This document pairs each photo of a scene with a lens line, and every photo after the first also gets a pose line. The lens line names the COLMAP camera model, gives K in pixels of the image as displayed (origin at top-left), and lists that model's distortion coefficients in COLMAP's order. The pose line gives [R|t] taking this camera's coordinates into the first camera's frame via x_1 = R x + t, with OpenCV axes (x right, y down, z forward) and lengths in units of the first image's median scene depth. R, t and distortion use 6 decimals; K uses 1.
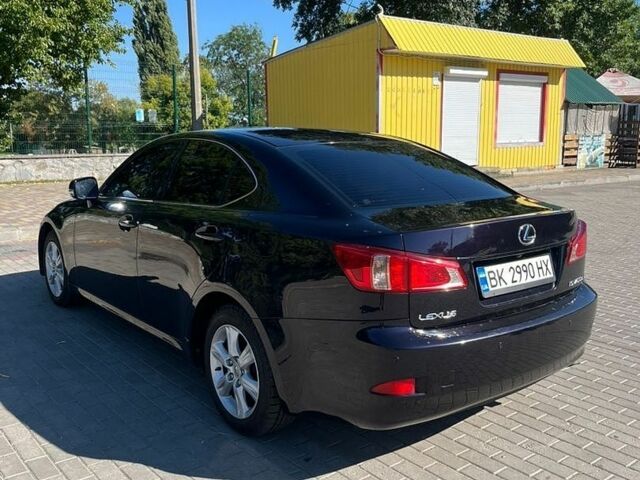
lens RADIAL K [[633.3, 0, 315.7], [0, 633.3, 241.0], [0, 0, 1]] dist [0.010188, 0.021779]
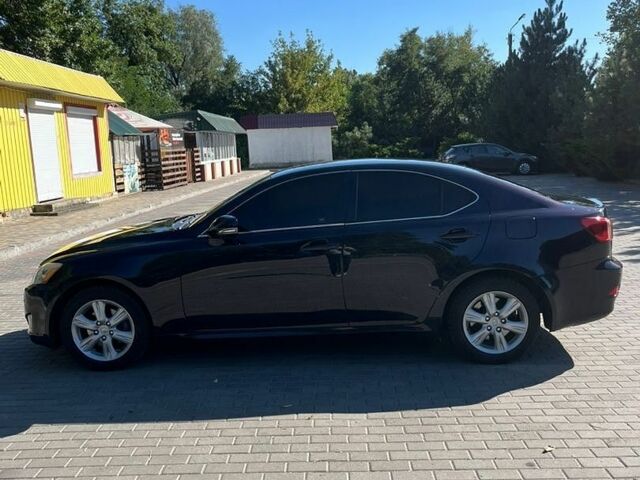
lens RADIAL K [[633.3, 0, 315.7], [0, 633.3, 241.0], [0, 0, 1]] dist [0.010188, 0.021779]
pose [[0.657220, -0.132593, 0.741944, -0.205277], [0.165892, 0.985711, 0.029208, -0.012981], [-0.735216, 0.103886, 0.669825, 0.041741]]
